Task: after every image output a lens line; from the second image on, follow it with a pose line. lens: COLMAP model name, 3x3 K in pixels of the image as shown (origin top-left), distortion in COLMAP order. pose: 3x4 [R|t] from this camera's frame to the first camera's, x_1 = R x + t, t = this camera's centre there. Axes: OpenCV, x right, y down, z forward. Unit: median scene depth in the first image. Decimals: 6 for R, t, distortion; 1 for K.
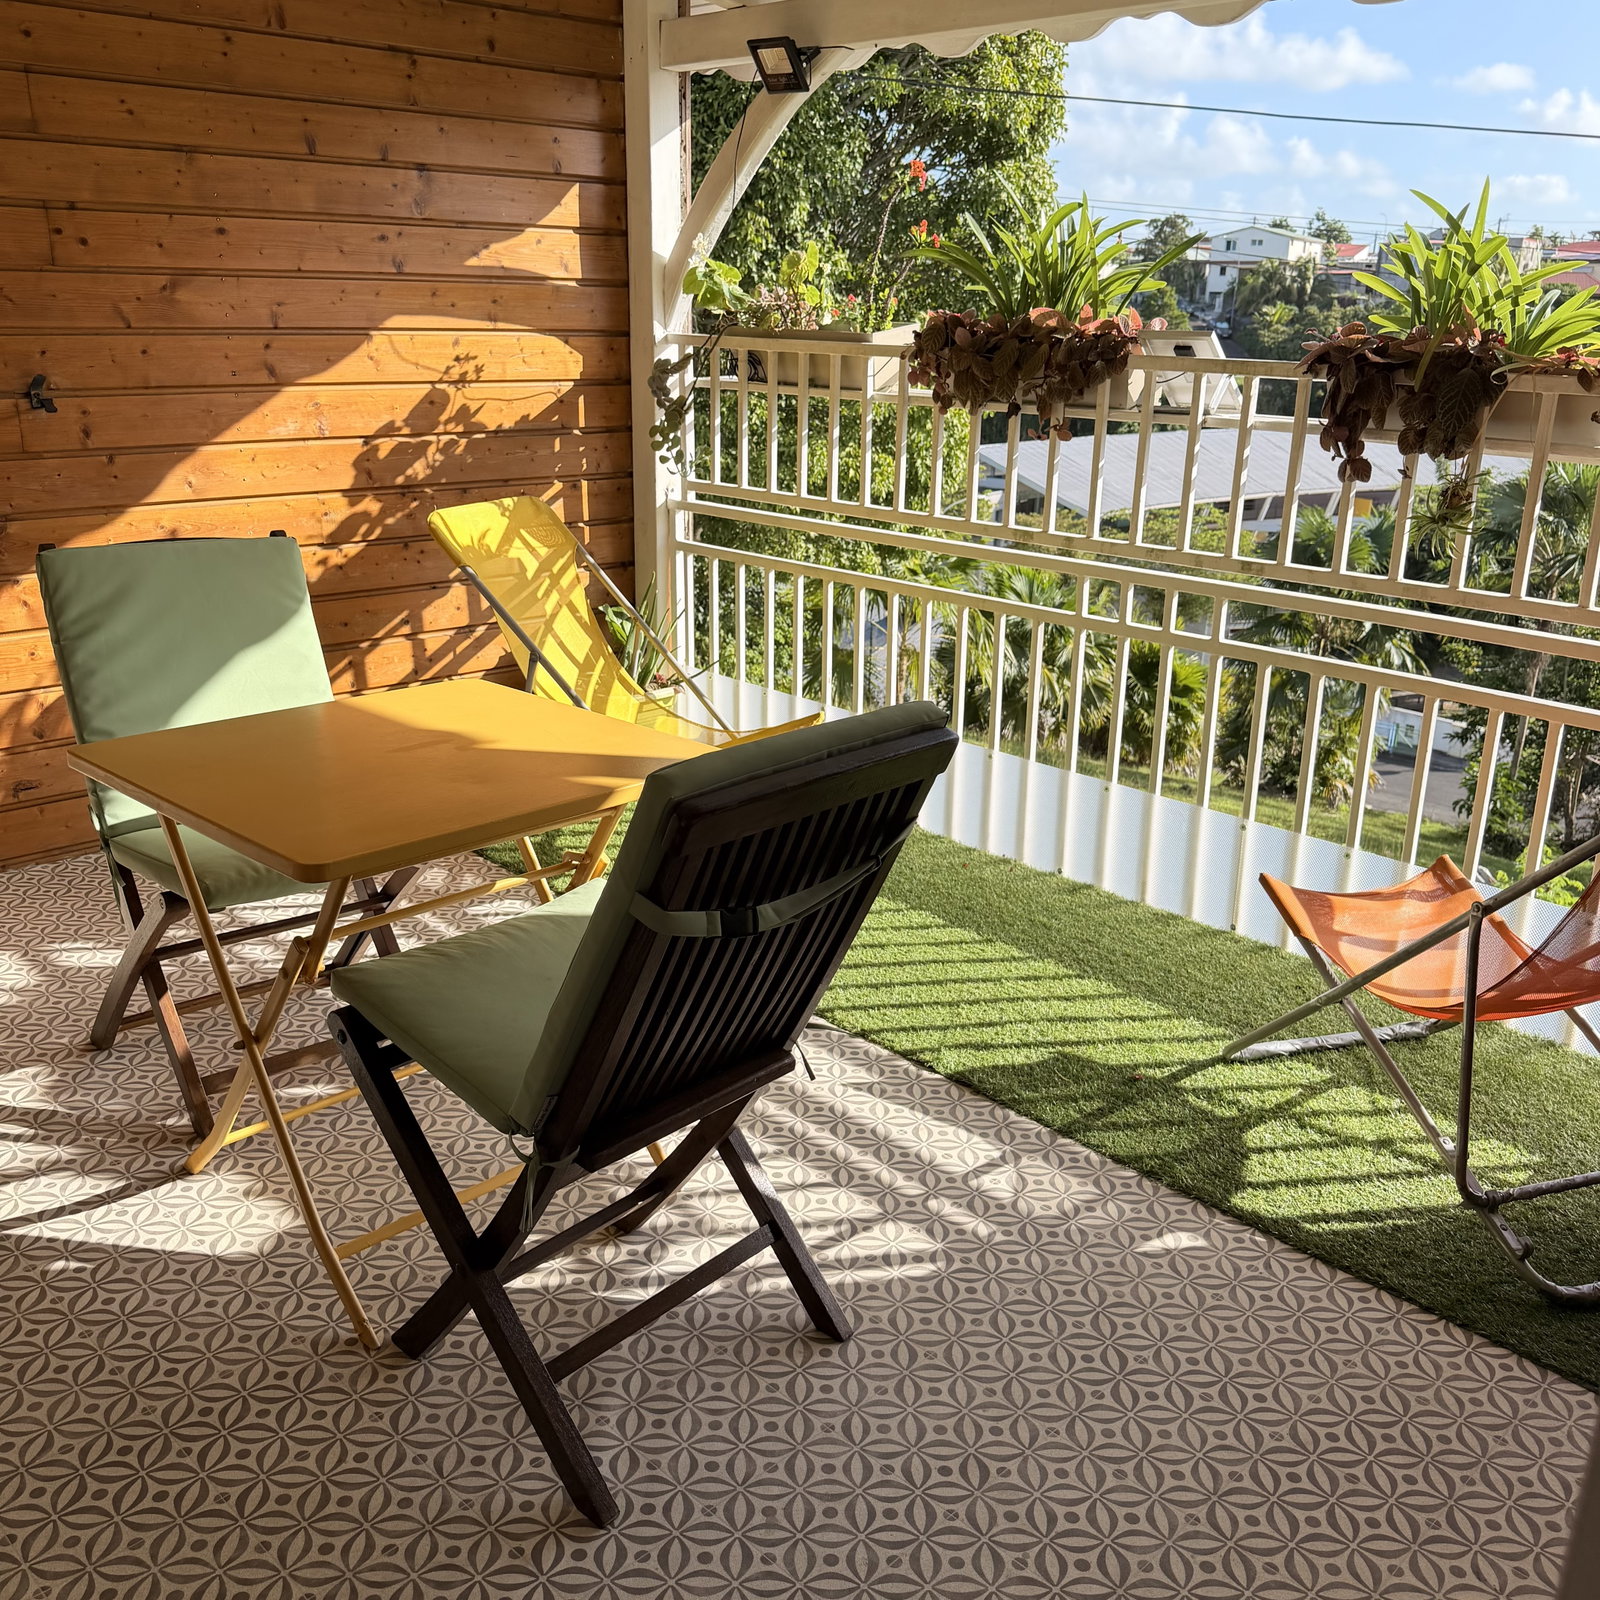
lens RADIAL K [[1594.2, 0, 794.1], [0, 1594.2, 820.9], [0, 0, 1]] dist [0.188149, -0.453792]
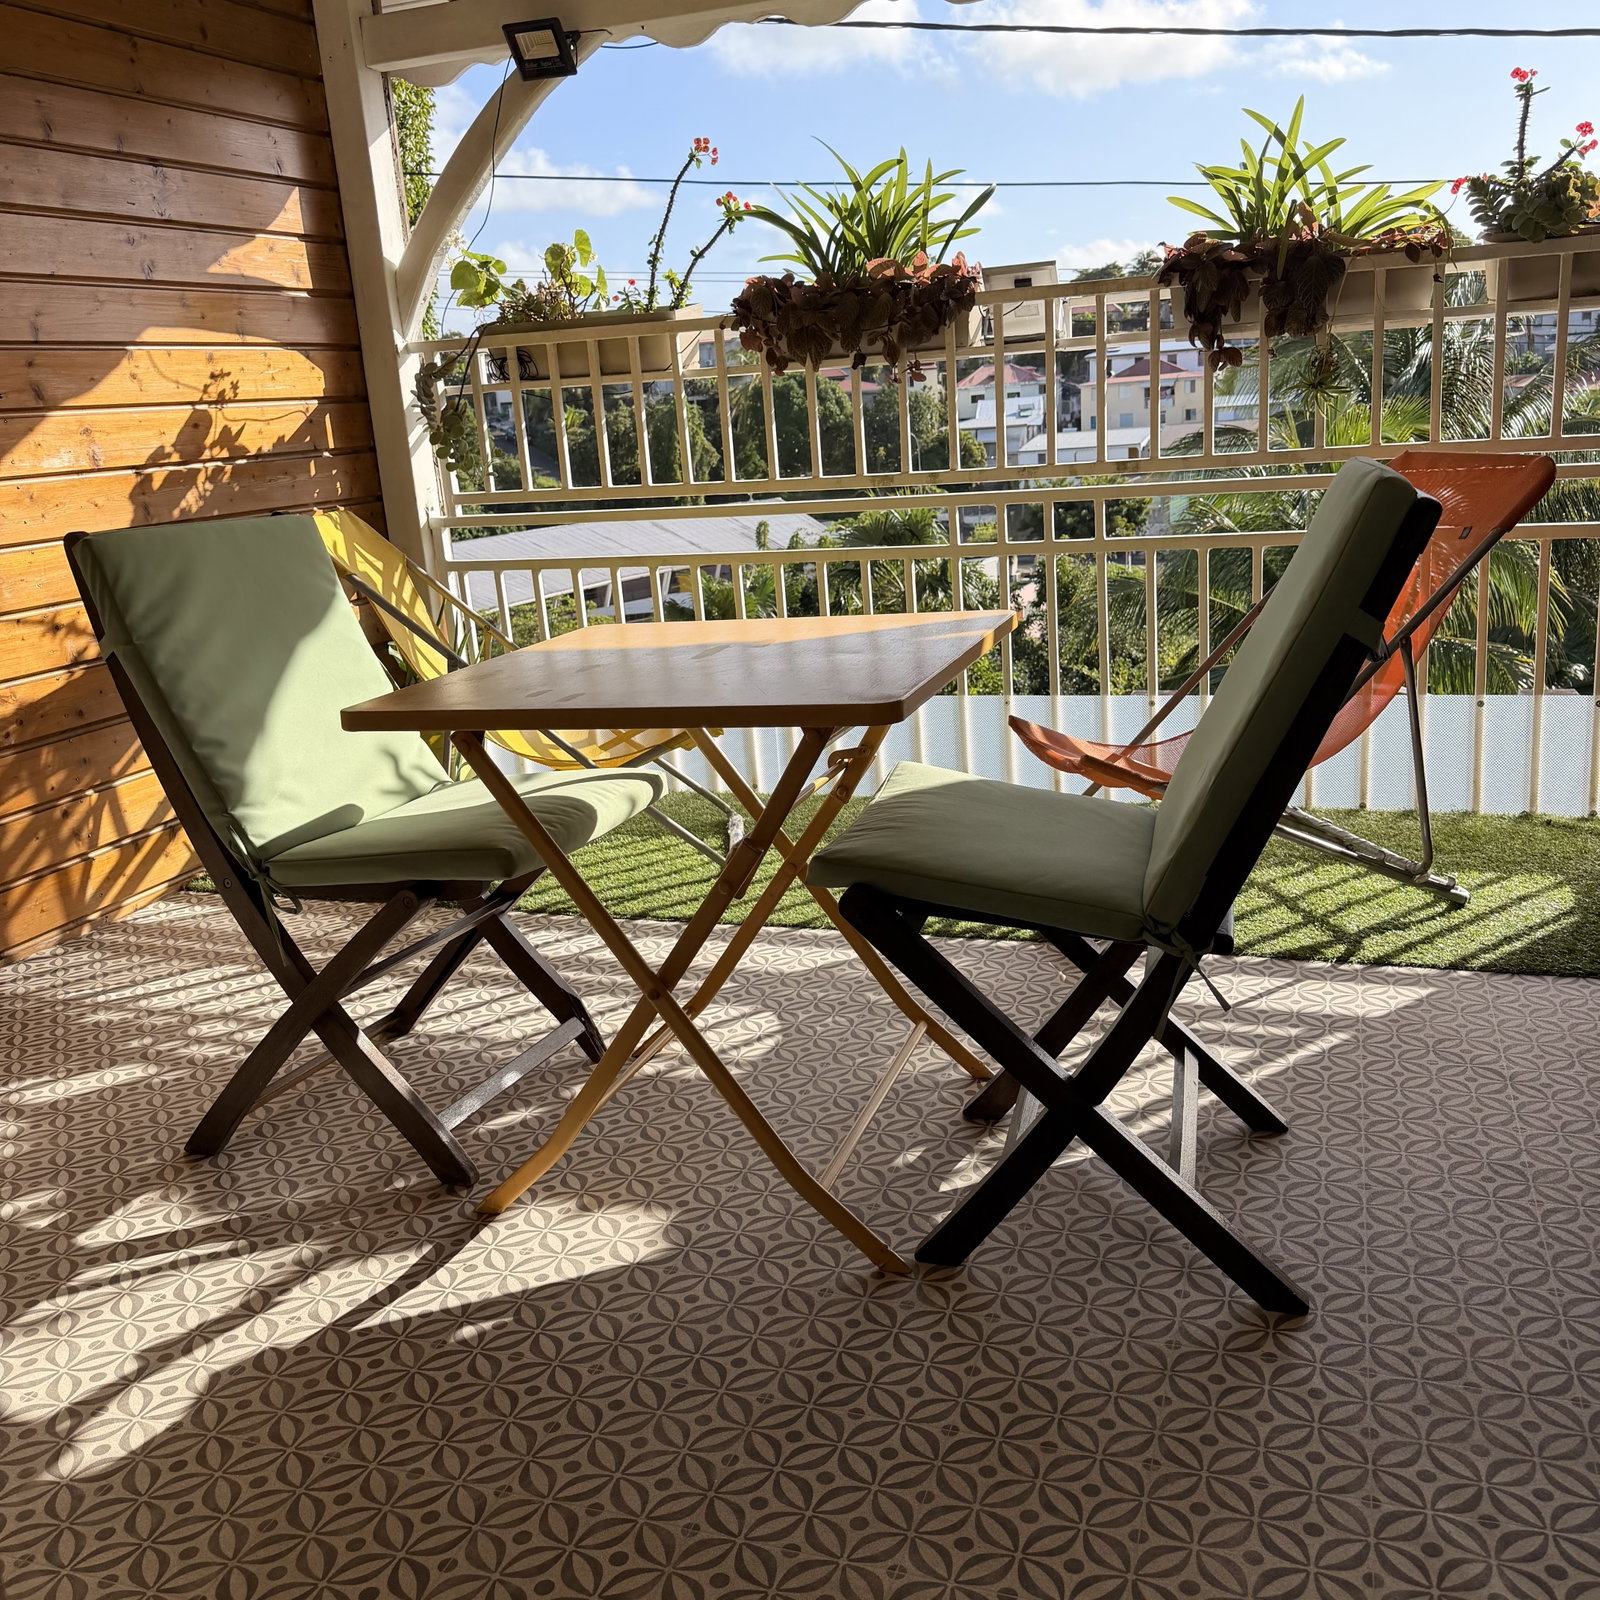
lens RADIAL K [[1600.9, 0, 800.0], [0, 1600.9, 800.0], [0, 0, 1]] dist [0.092585, -0.147040]
pose [[0.883450, -0.187820, 0.429233, -0.348784], [0.226503, 0.973174, -0.040358, 0.049633], [-0.410138, 0.132876, 0.902292, 0.097749]]
